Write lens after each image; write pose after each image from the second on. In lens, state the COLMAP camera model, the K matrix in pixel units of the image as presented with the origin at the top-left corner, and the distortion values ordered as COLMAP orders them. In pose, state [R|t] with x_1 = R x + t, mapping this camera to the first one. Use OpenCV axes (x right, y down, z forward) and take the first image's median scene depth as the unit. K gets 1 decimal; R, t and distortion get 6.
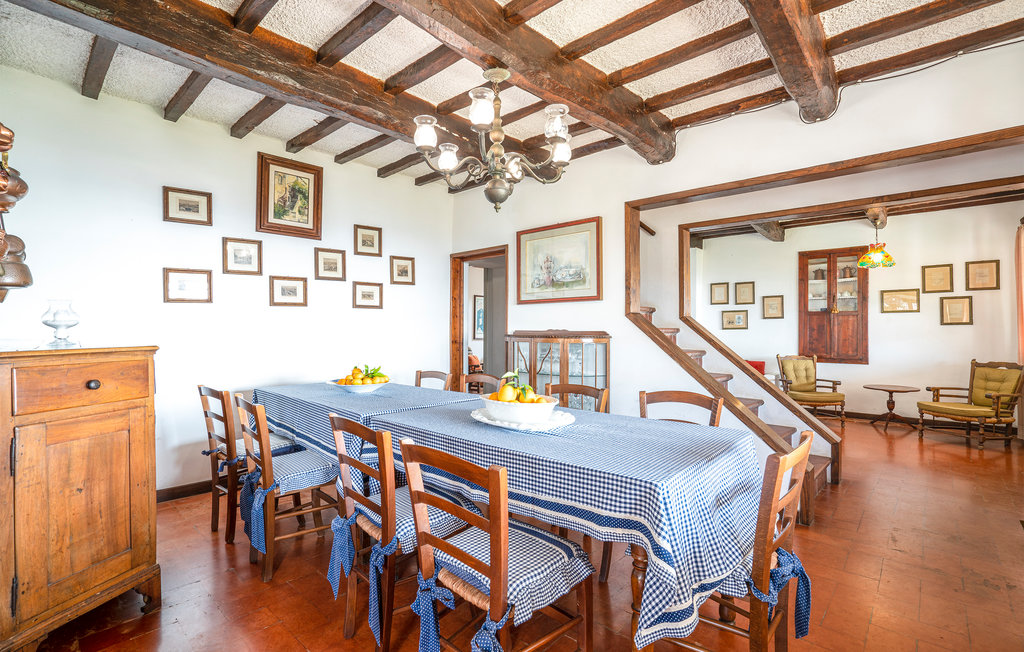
lens RADIAL K [[479.9, 0, 511.1], [0, 479.9, 331.5], [0, 0, 1]] dist [-0.014360, 0.007903]
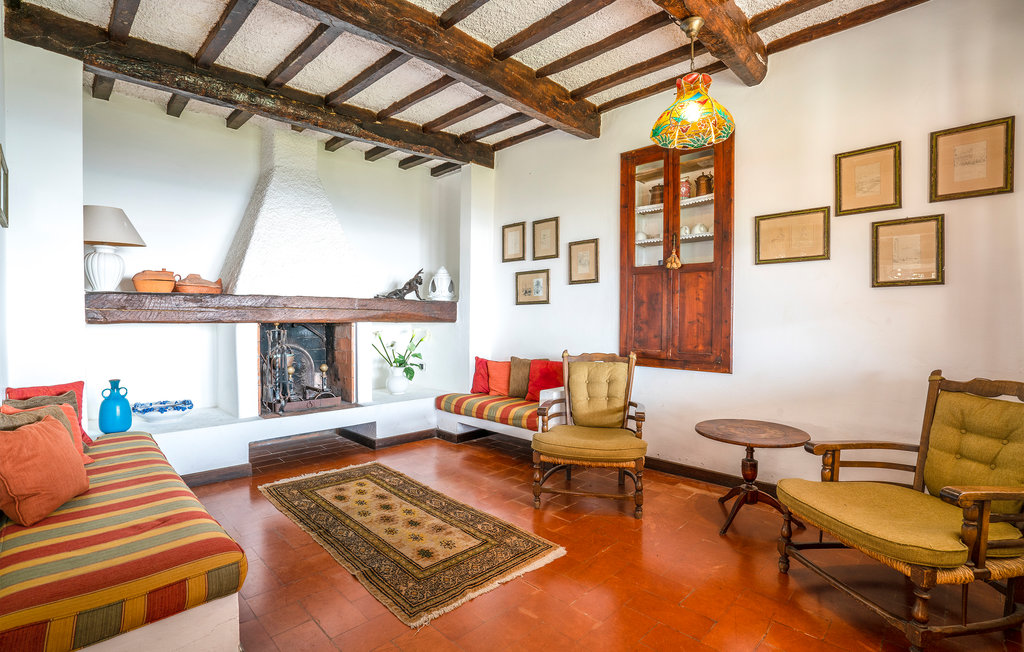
lens RADIAL K [[479.9, 0, 505.6], [0, 479.9, 325.6], [0, 0, 1]] dist [-0.014360, 0.007903]
pose [[0.997978, -0.000101, -0.063565, 0.513702], [0.001227, 0.999843, 0.017678, 0.011603], [0.063553, -0.017720, 0.997821, 0.470696]]
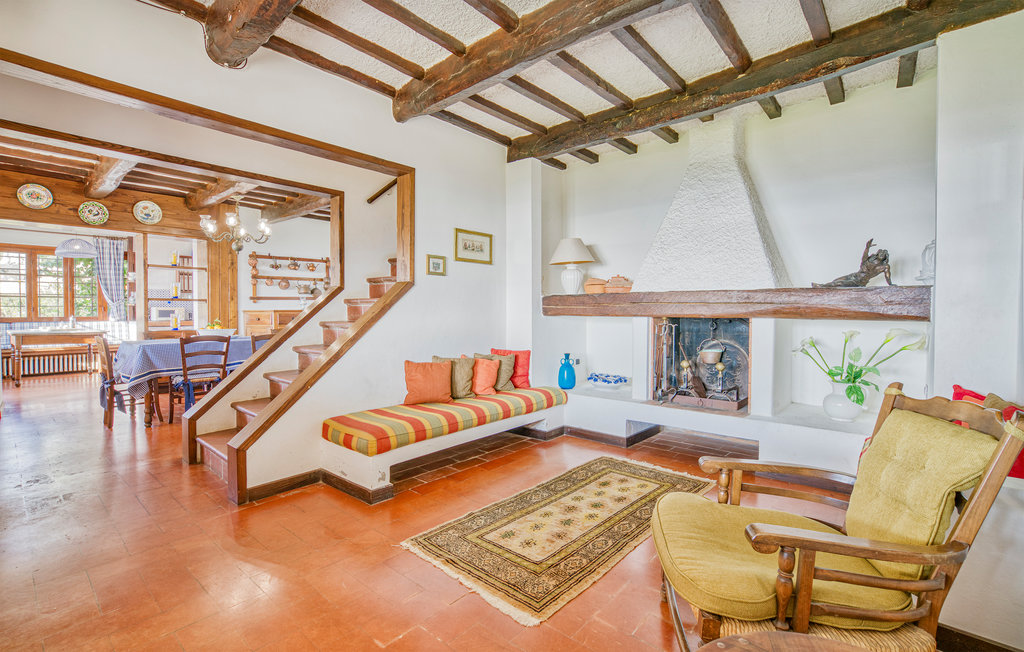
lens RADIAL K [[479.9, 0, 517.8], [0, 479.9, 319.1], [0, 0, 1]] dist [-0.014360, 0.007903]
pose [[0.004151, 0.012254, -0.999916, 0.761085], [-0.008002, 0.999893, 0.012220, 0.013757], [0.999959, 0.007951, 0.004248, 0.771961]]
